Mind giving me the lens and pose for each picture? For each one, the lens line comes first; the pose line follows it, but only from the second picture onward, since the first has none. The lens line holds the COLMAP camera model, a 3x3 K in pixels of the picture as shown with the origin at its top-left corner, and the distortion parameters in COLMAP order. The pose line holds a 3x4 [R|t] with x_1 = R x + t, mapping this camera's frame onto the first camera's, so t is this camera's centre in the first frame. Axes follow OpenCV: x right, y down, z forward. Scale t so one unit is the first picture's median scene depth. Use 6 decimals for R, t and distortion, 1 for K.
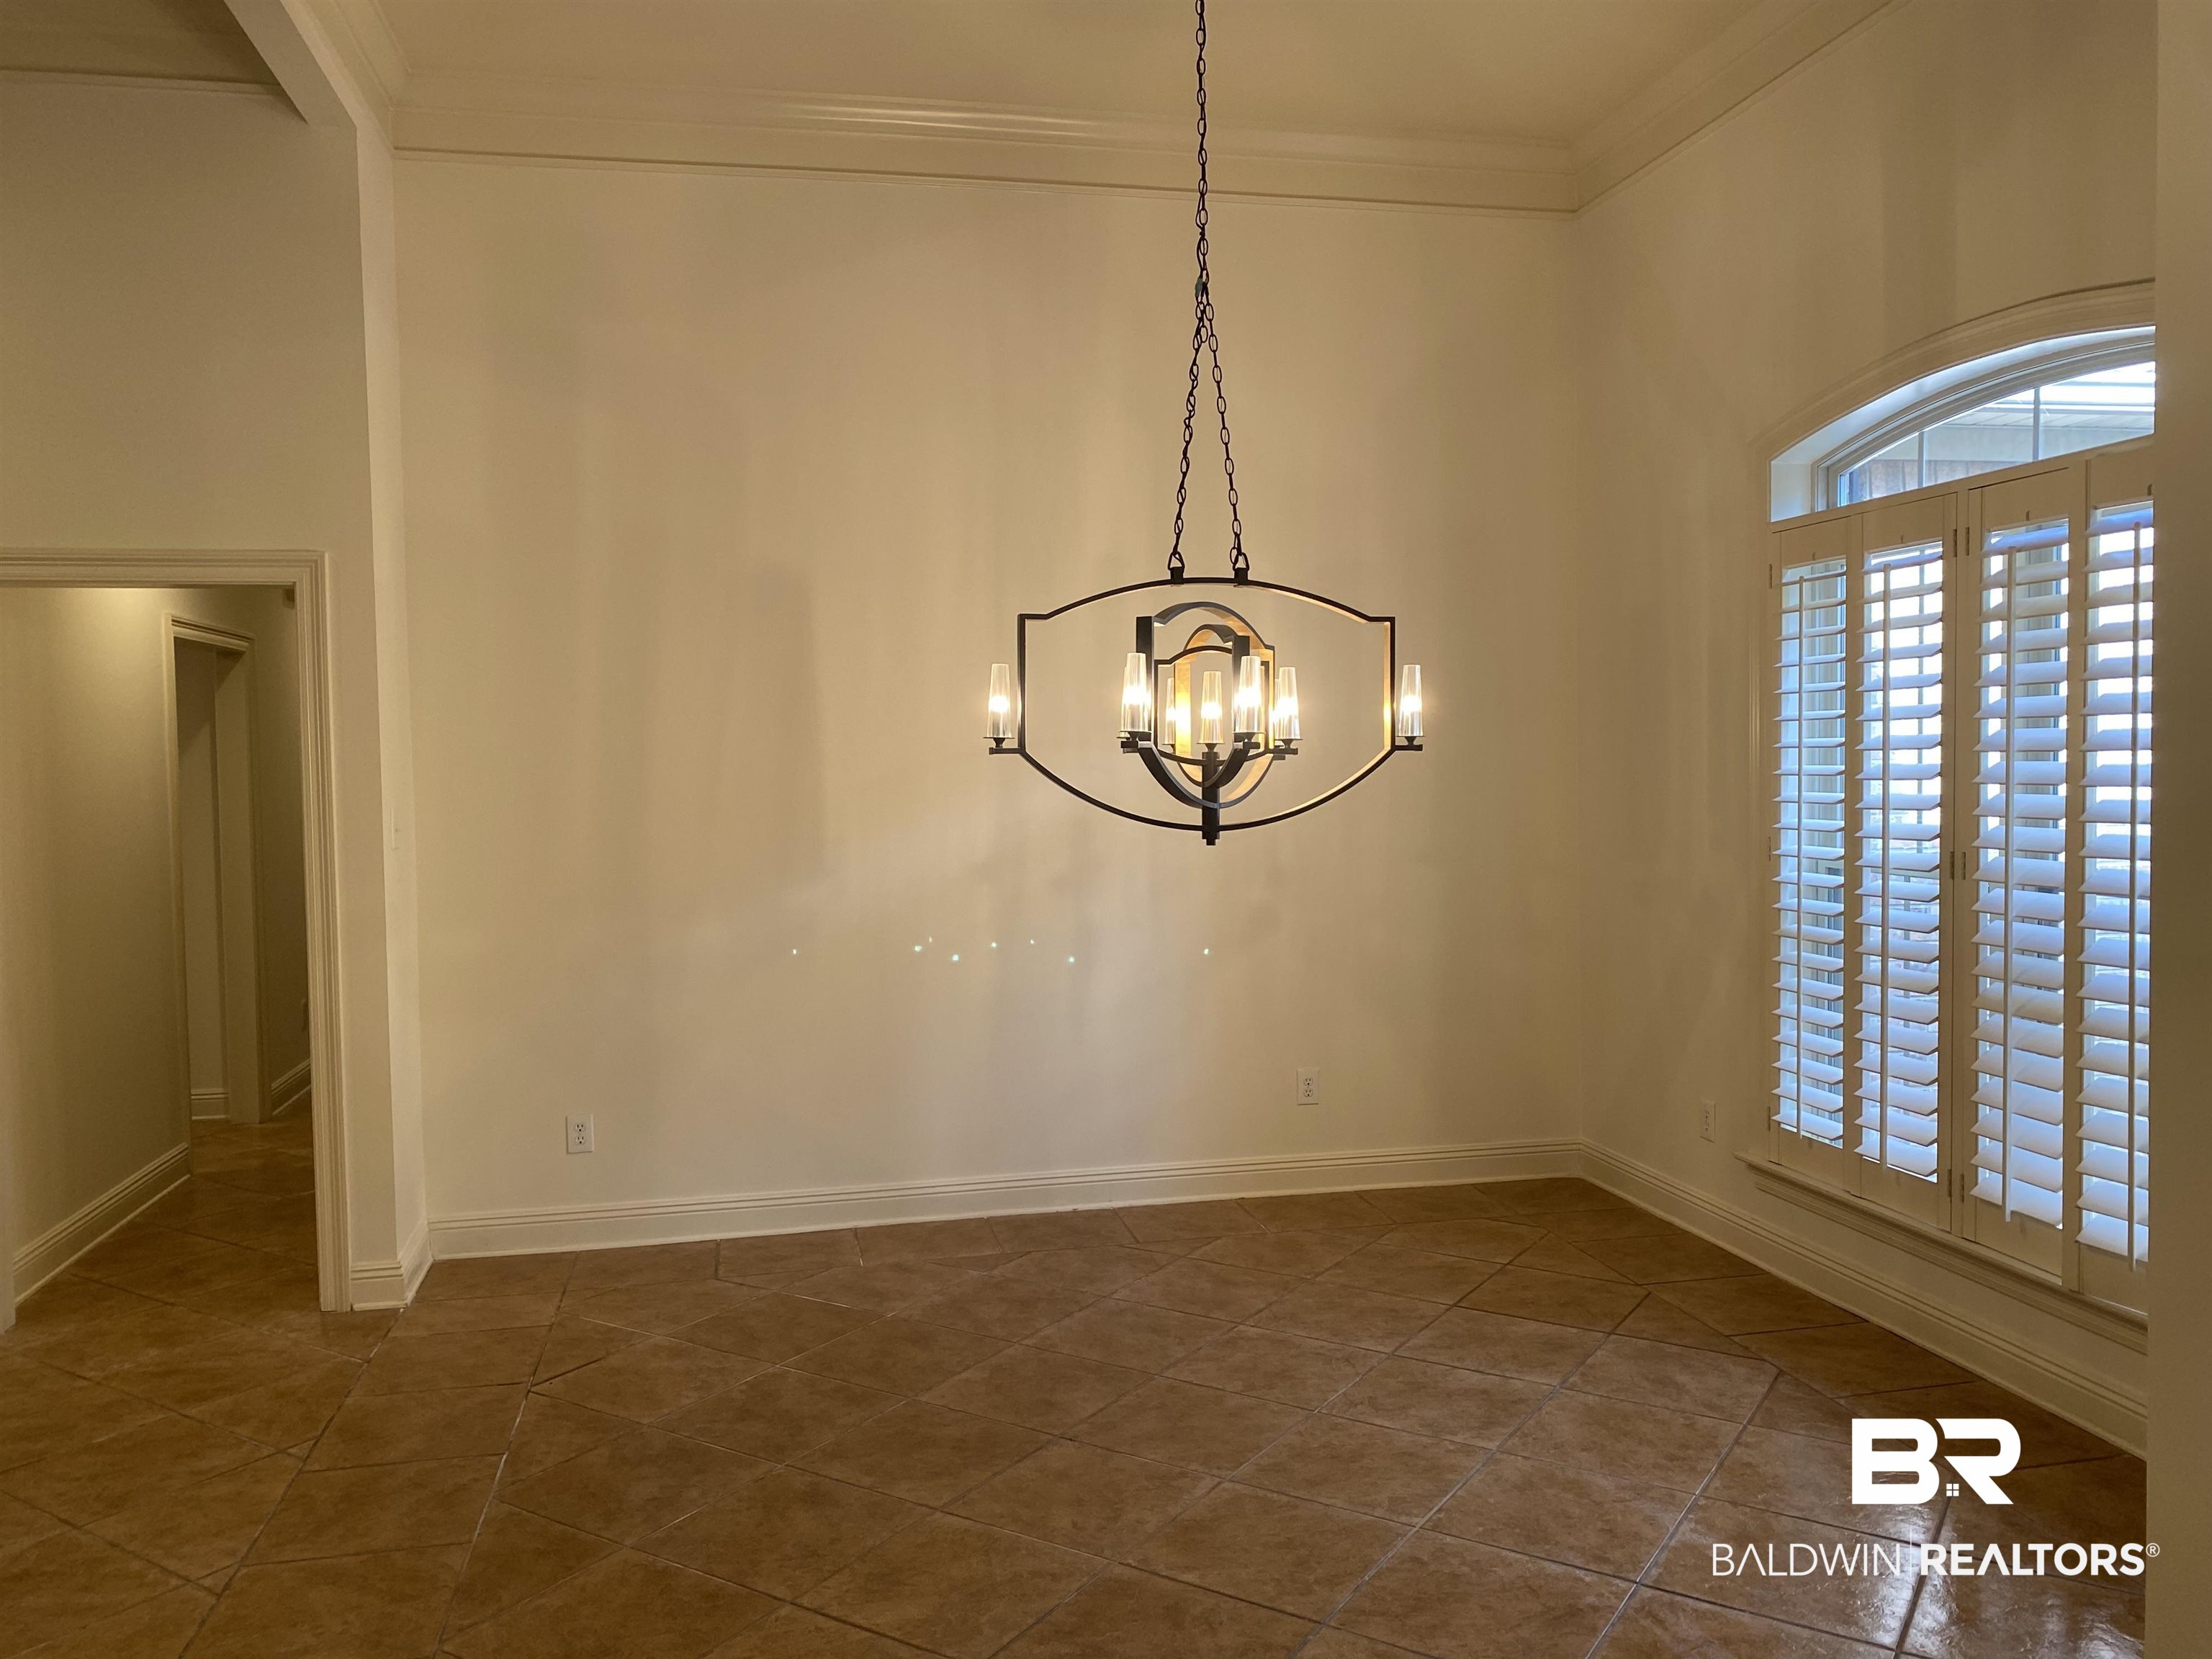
lens RADIAL K [[1670.4, 0, 1094.4], [0, 1670.4, 815.9], [0, 0, 1]] dist [0.057725, -0.075332]
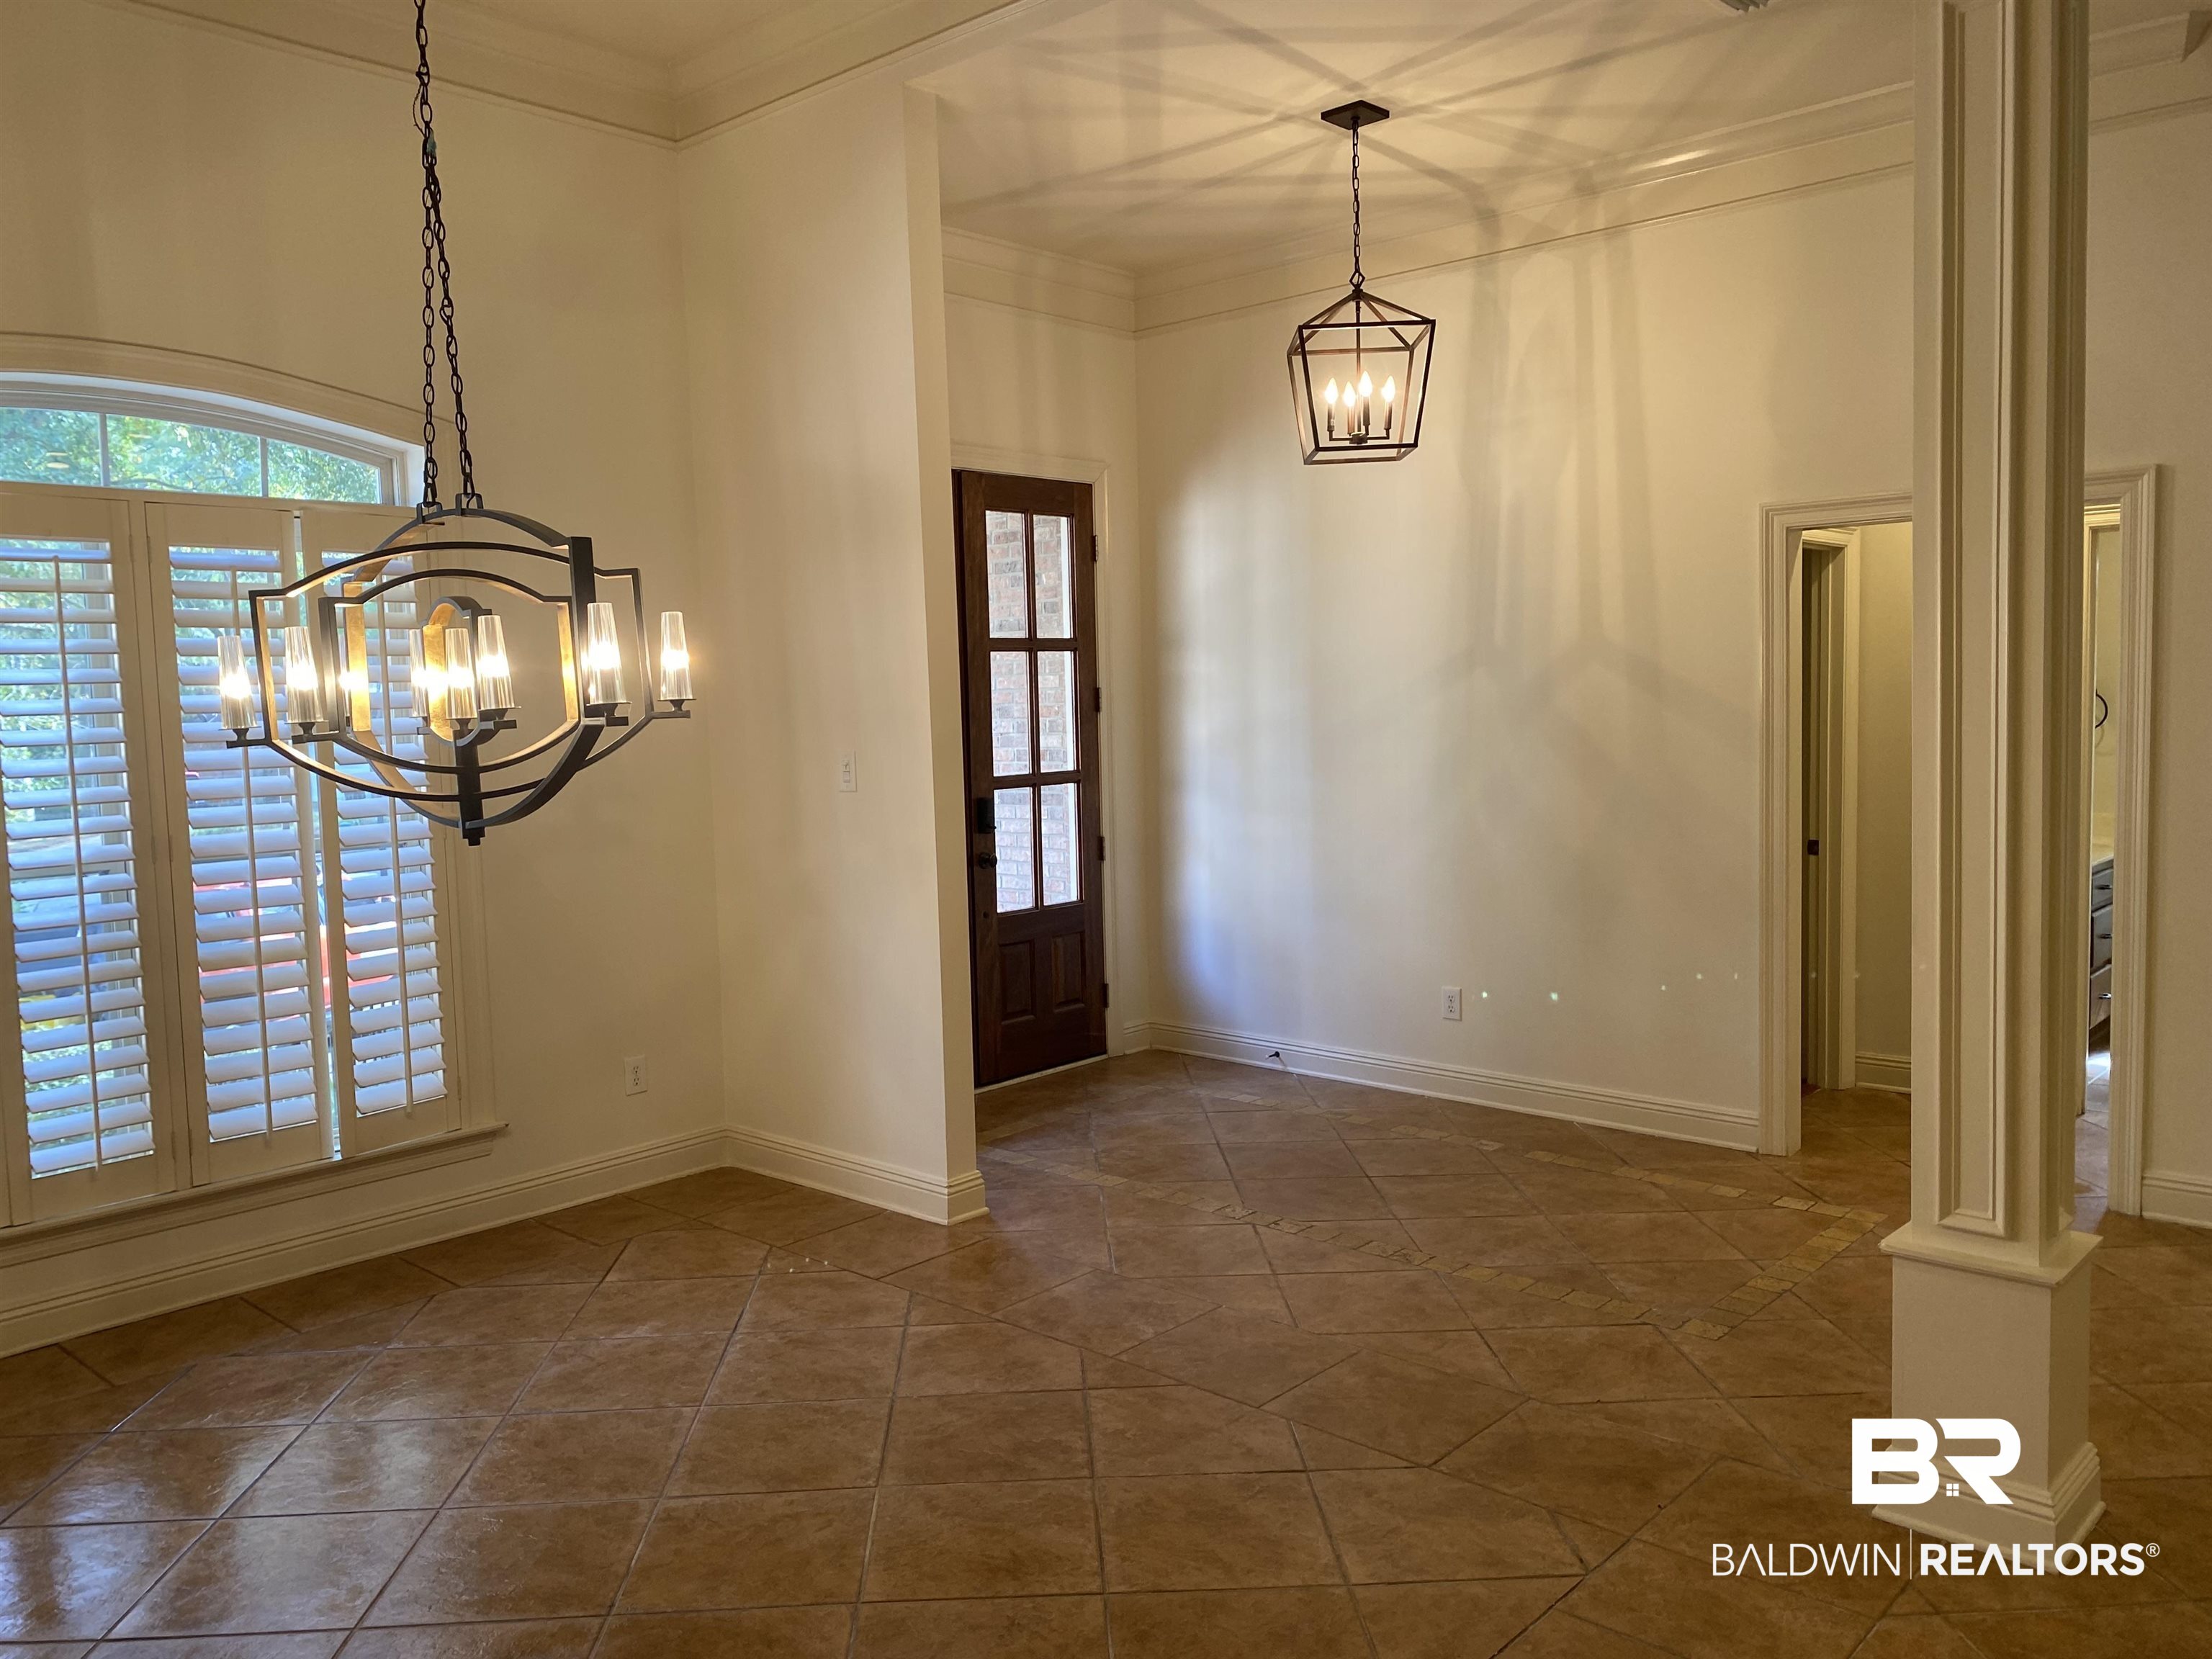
lens RADIAL K [[1670.4, 0, 1095.6], [0, 1670.4, 810.4], [0, 0, 1]] dist [0.057725, -0.075332]
pose [[-0.591034, -0.016304, 0.806482, -0.824628], [0.065347, 0.995542, 0.068015, -0.034582], [-0.803995, 0.092901, -0.587334, 1.337964]]
